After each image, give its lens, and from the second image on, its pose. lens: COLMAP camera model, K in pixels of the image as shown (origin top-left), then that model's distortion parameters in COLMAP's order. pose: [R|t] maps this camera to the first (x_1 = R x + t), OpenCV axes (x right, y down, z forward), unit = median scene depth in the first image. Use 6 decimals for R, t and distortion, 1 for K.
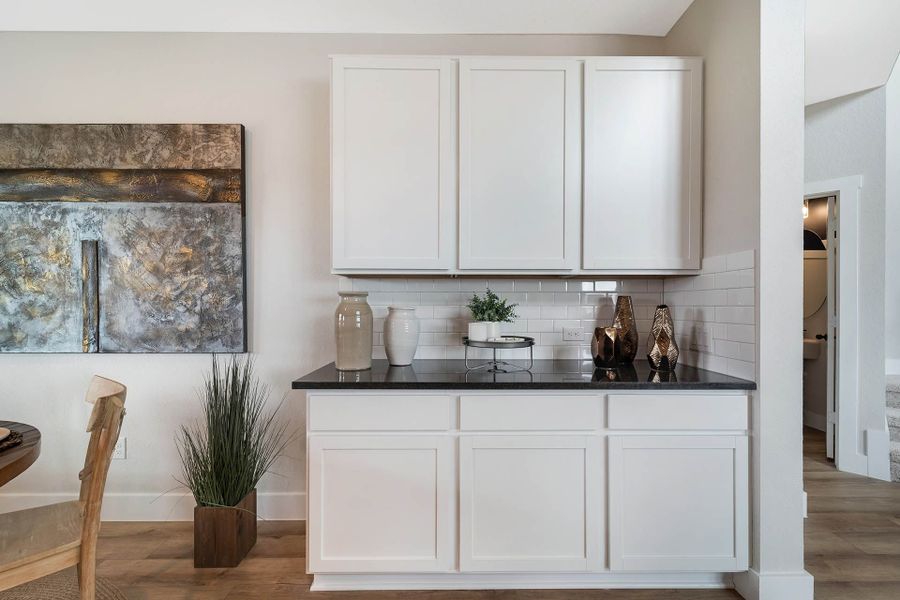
lens RADIAL K [[374.3, 0, 451.9], [0, 374.3, 305.0], [0, 0, 1]] dist [0.001549, -0.000344]
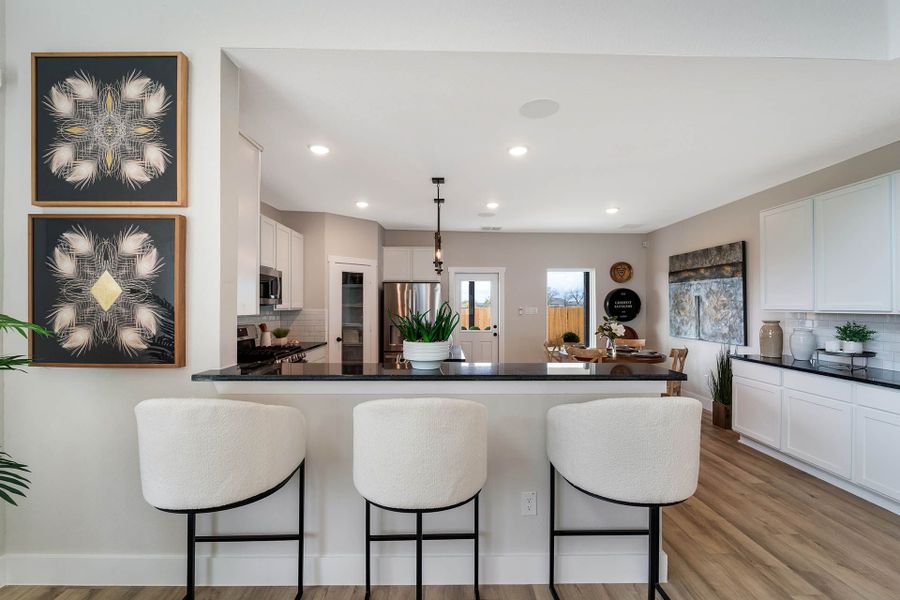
lens RADIAL K [[380.5, 0, 447.7], [0, 380.5, 303.2], [0, 0, 1]] dist [-0.010674, -0.000208]
pose [[0.002435, -0.007881, -0.999966, 1.628854], [-0.004836, 0.999957, -0.007893, -0.093510], [0.999985, 0.004855, 0.002397, -0.717730]]
